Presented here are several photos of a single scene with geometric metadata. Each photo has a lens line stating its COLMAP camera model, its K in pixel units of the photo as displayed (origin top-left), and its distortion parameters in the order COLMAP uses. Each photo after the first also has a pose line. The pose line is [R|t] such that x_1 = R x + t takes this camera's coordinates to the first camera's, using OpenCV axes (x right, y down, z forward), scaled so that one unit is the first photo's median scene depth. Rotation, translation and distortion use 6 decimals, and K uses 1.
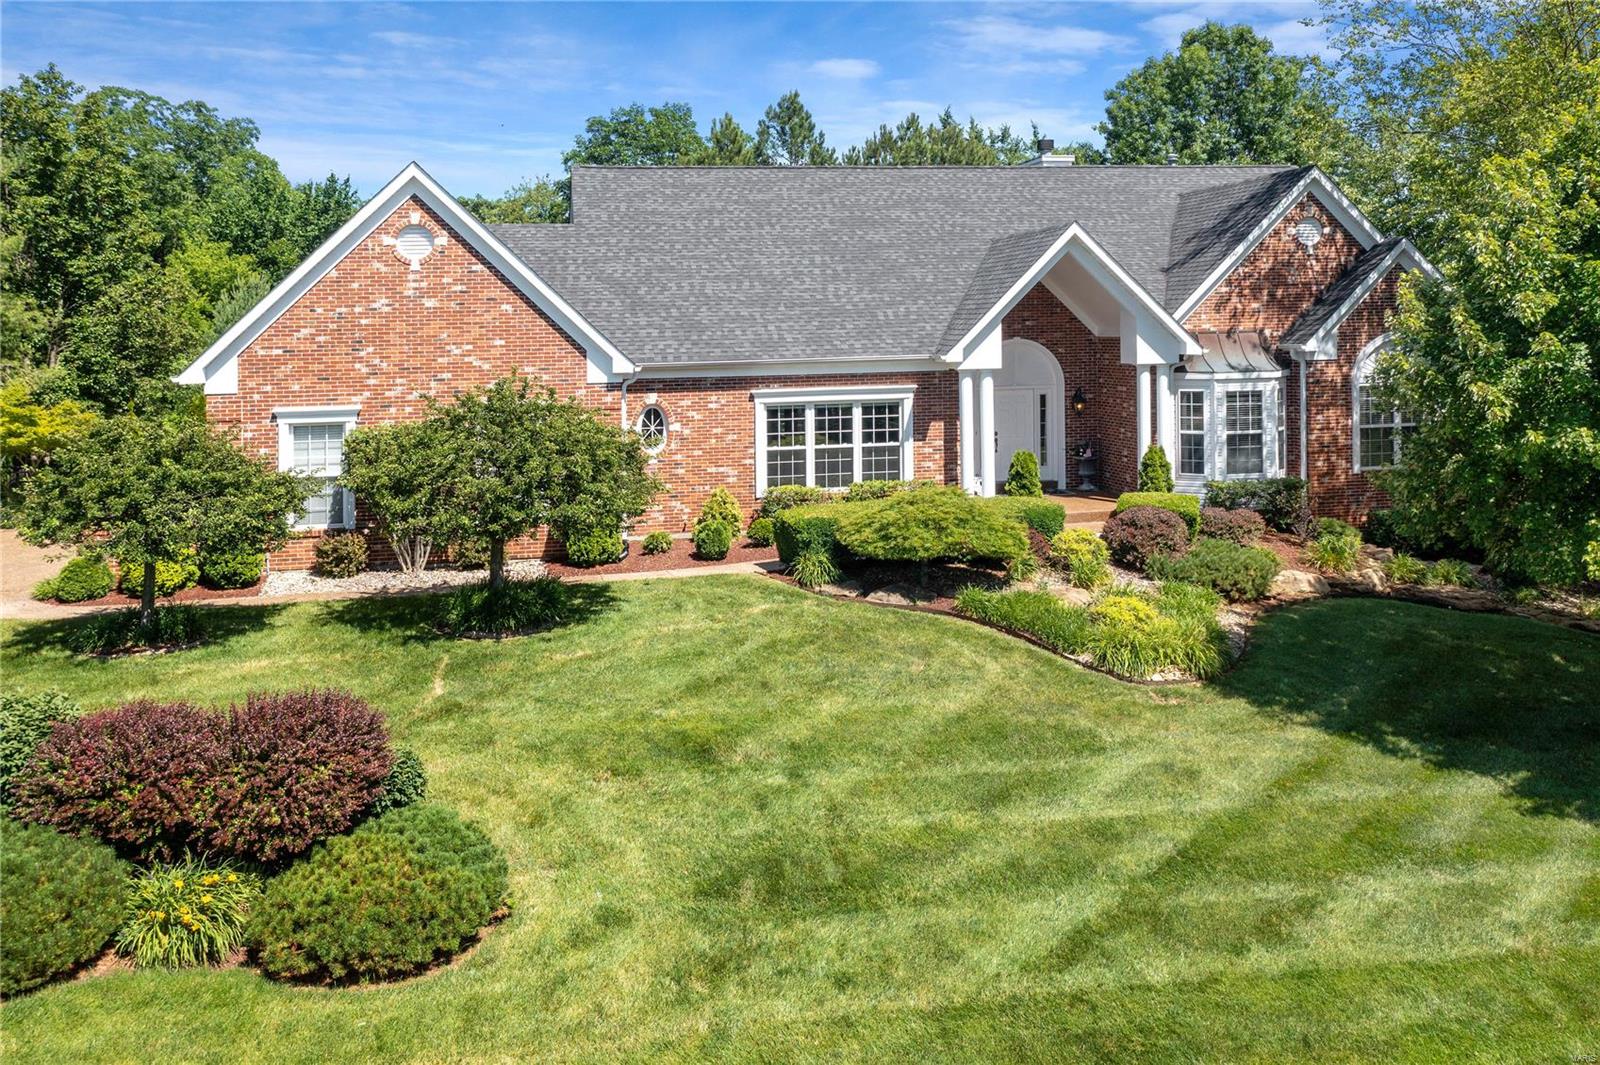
lens RADIAL K [[1226.8, 0, 803.9], [0, 1226.8, 525.8], [0, 0, 1]] dist [-0.032352, 0.002811]
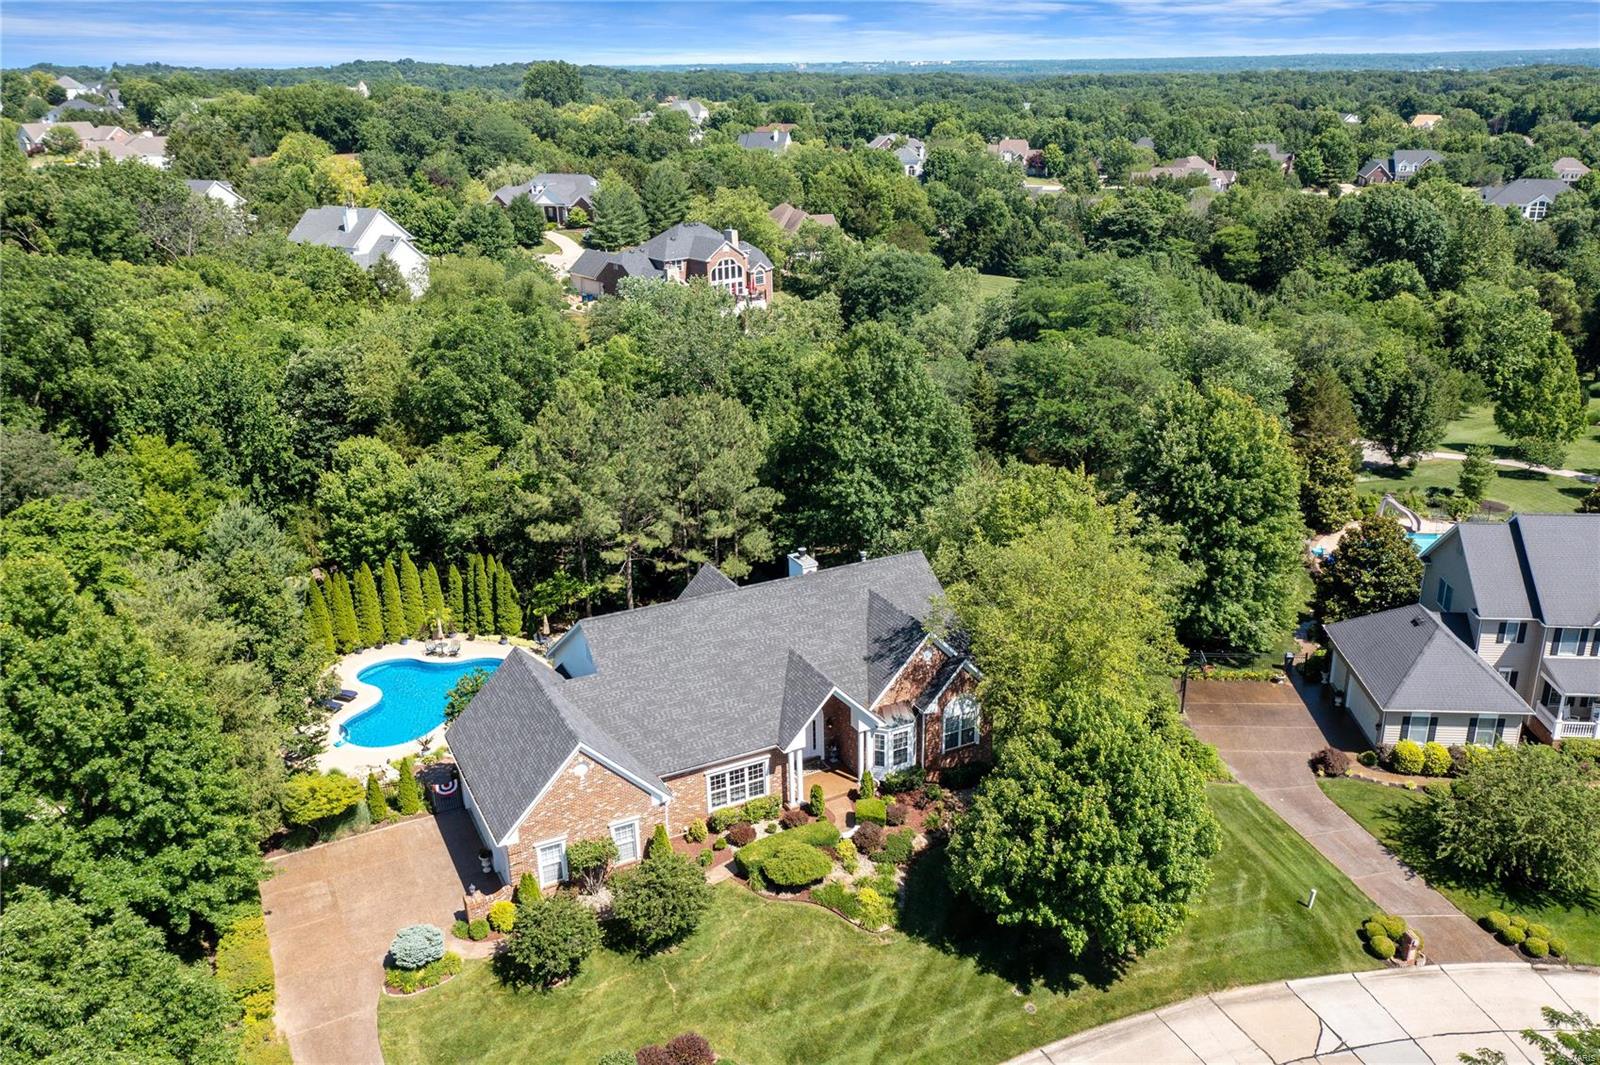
lens RADIAL K [[1226.8, 0, 800.7], [0, 1226.8, 537.1], [0, 0, 1]] dist [-0.032352, 0.002811]
pose [[0.953183, -0.086816, 0.289663, -0.494653], [0.003095, 0.960652, 0.277736, -1.164434], [-0.302377, -0.263837, 0.915947, -1.050996]]
